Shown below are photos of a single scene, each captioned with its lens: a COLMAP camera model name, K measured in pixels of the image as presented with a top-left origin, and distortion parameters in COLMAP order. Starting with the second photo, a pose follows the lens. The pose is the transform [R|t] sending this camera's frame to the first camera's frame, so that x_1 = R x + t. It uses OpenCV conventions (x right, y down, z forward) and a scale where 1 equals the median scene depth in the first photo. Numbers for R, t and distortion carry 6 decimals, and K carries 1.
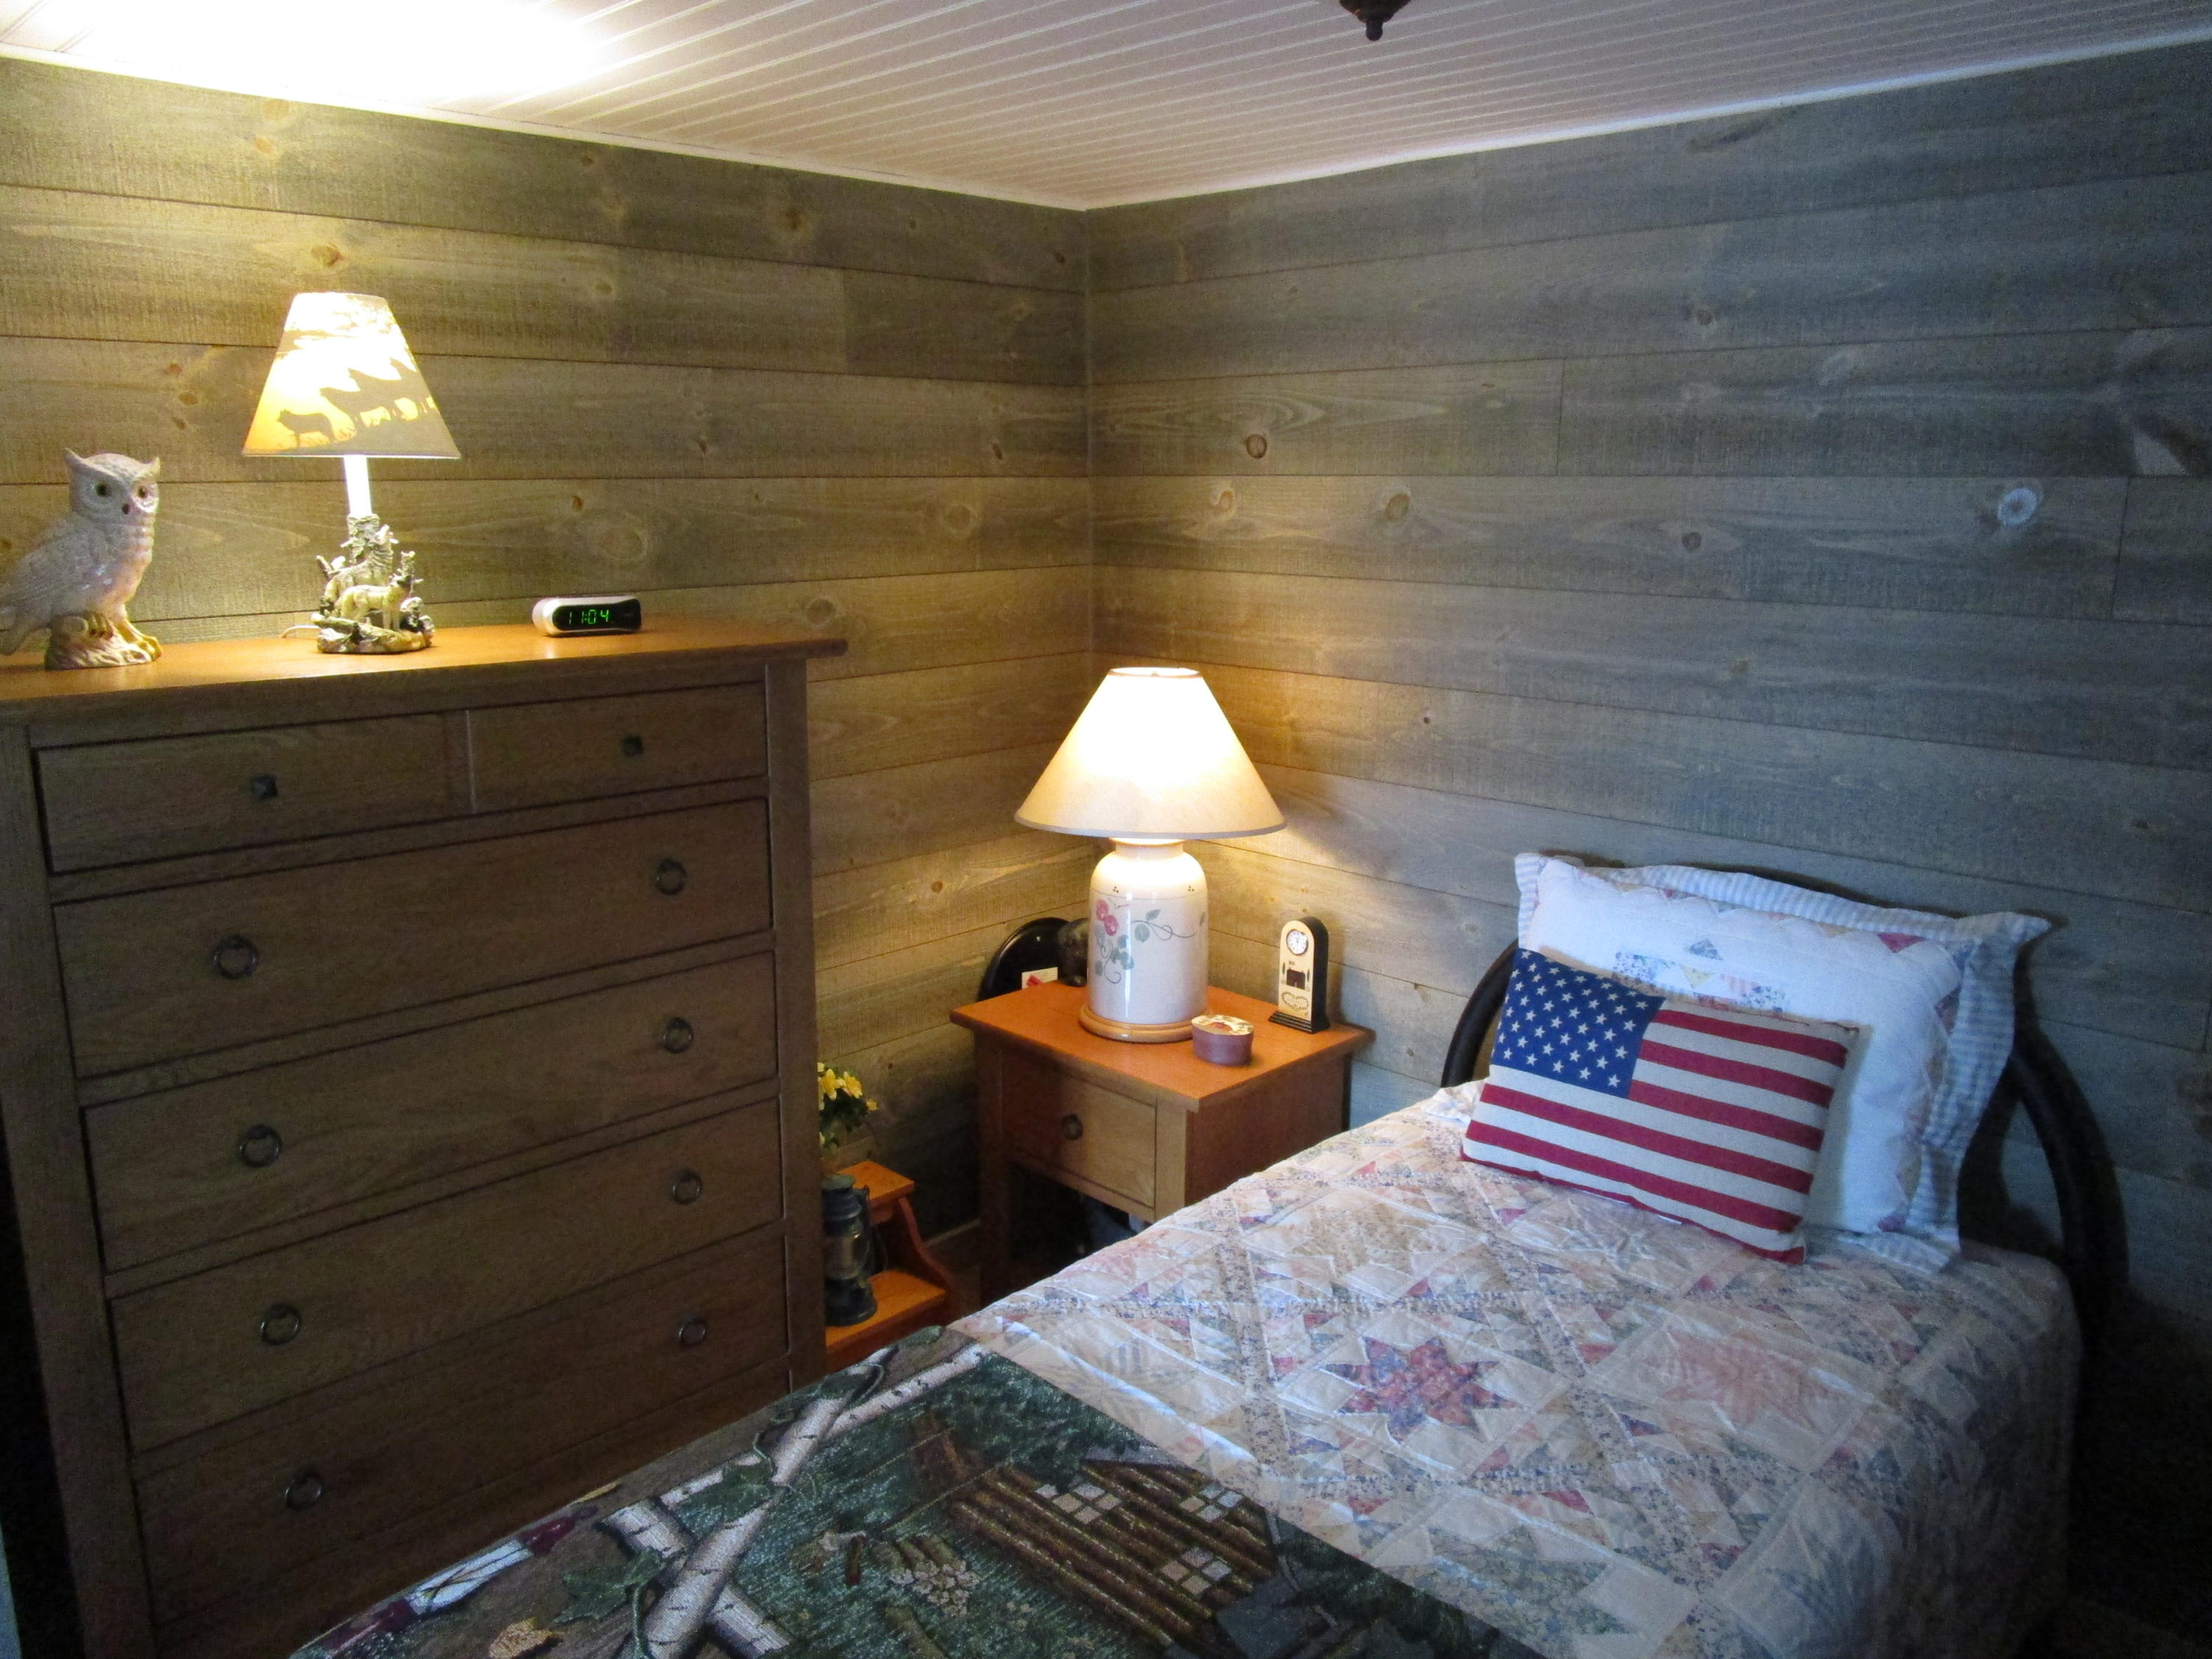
lens RADIAL K [[1571.6, 0, 1105.3], [0, 1571.6, 823.2], [0, 0, 1]] dist [-0.026612, 0.008651]
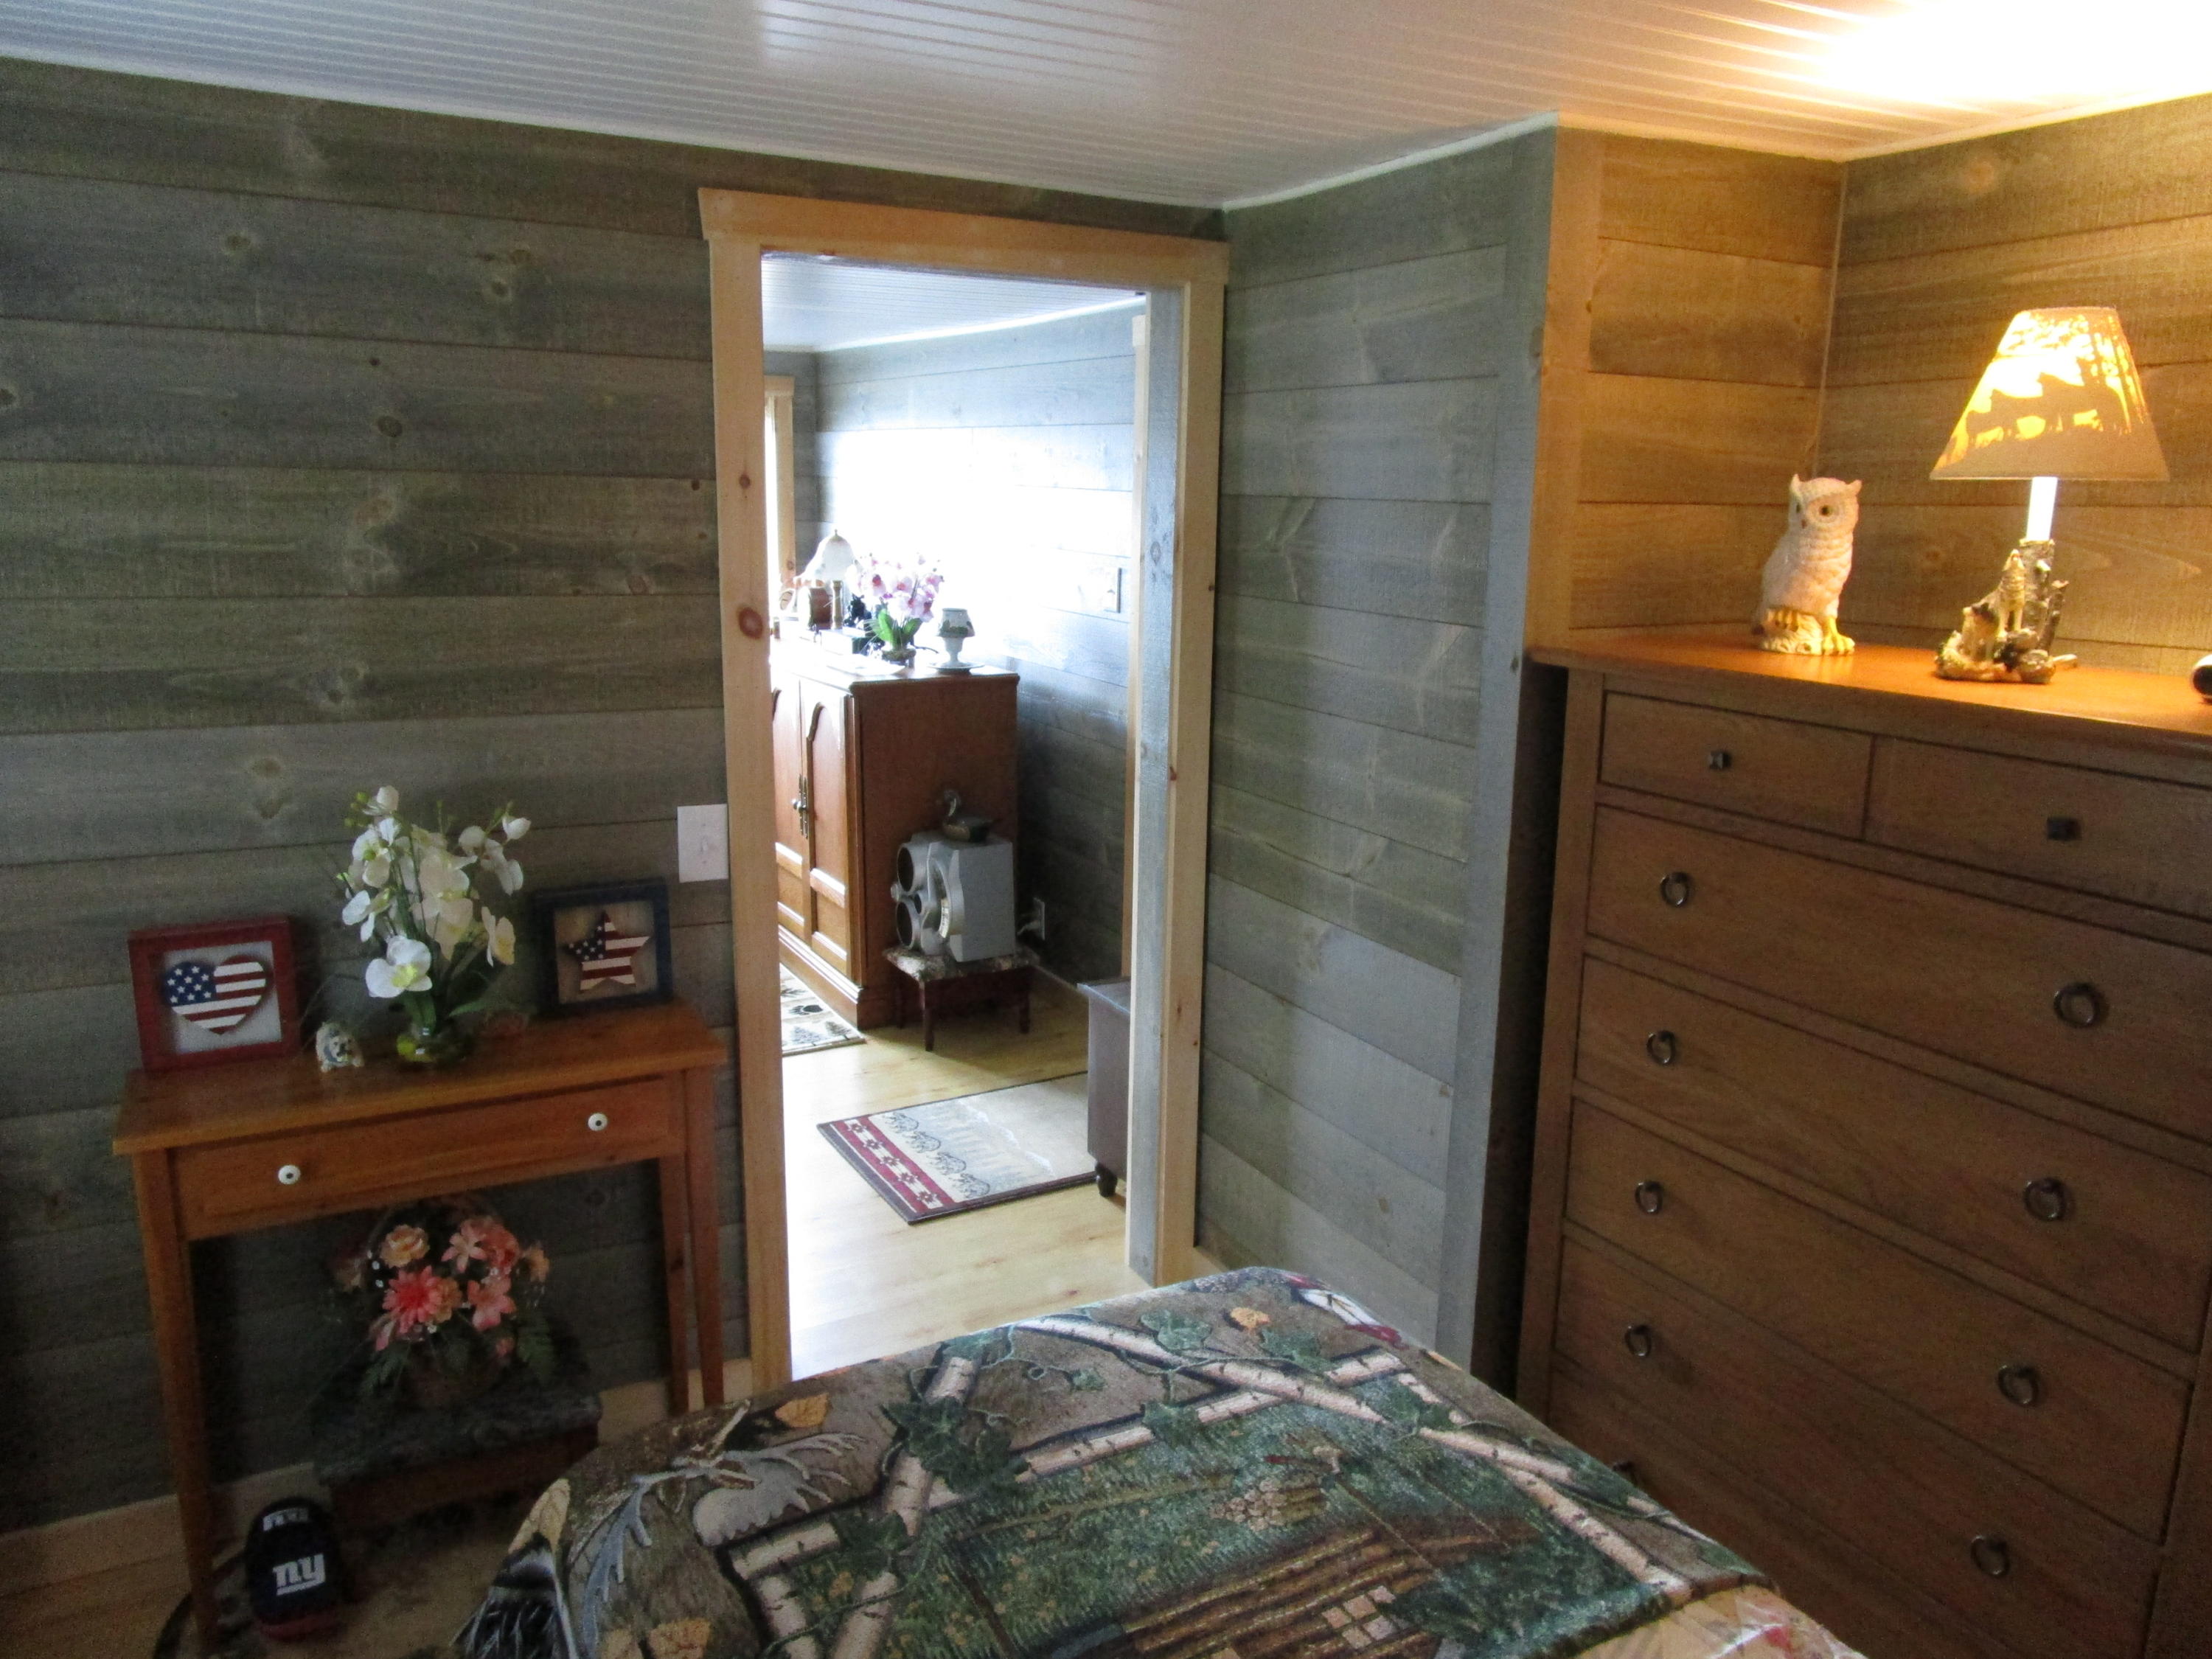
lens RADIAL K [[1571.6, 0, 1114.6], [0, 1571.6, 831.9], [0, 0, 1]] dist [-0.026612, 0.008651]
pose [[-0.277482, 0.199243, -0.939844, 0.637733], [-0.212929, 0.941176, 0.262391, -0.166155], [0.936838, 0.272929, -0.218735, 0.760448]]
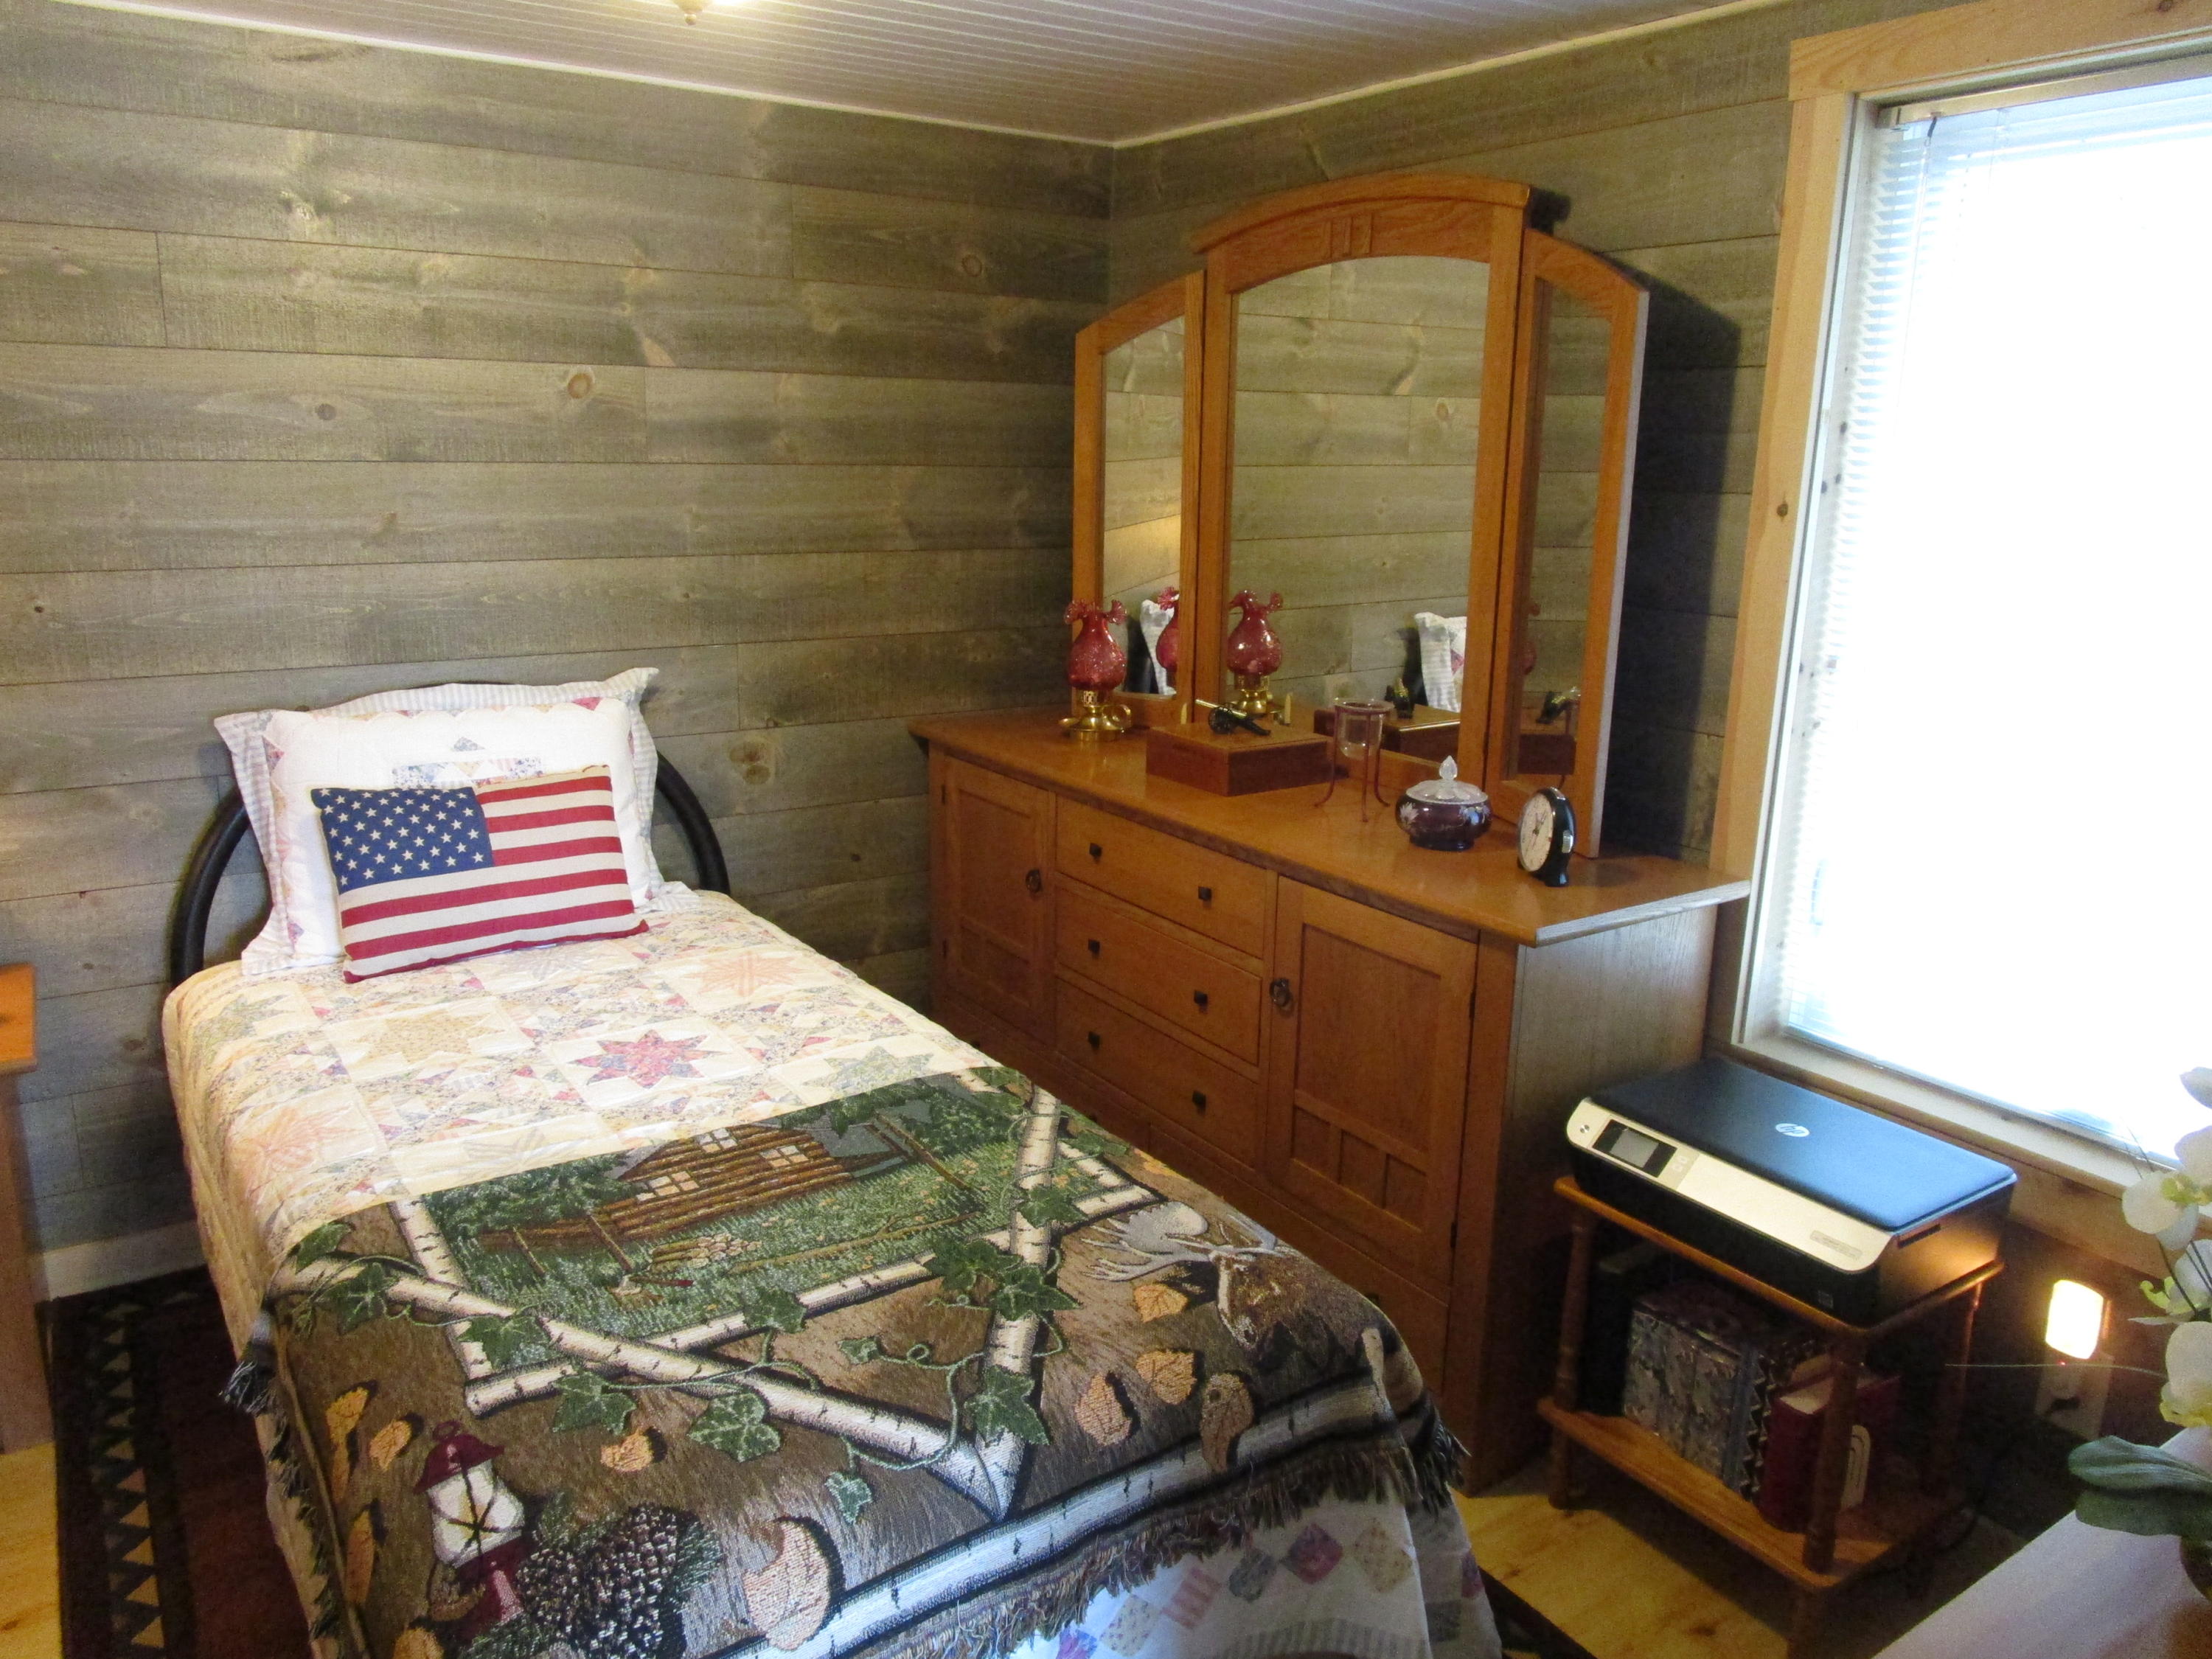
lens RADIAL K [[1571.6, 0, 1100.4], [0, 1571.6, 827.6], [0, 0, 1]] dist [-0.026612, 0.008651]
pose [[0.198772, -0.236621, 0.951052, -0.847129], [0.182342, 0.962401, 0.201335, -0.017073], [-0.962933, 0.133397, 0.234445, 0.284602]]
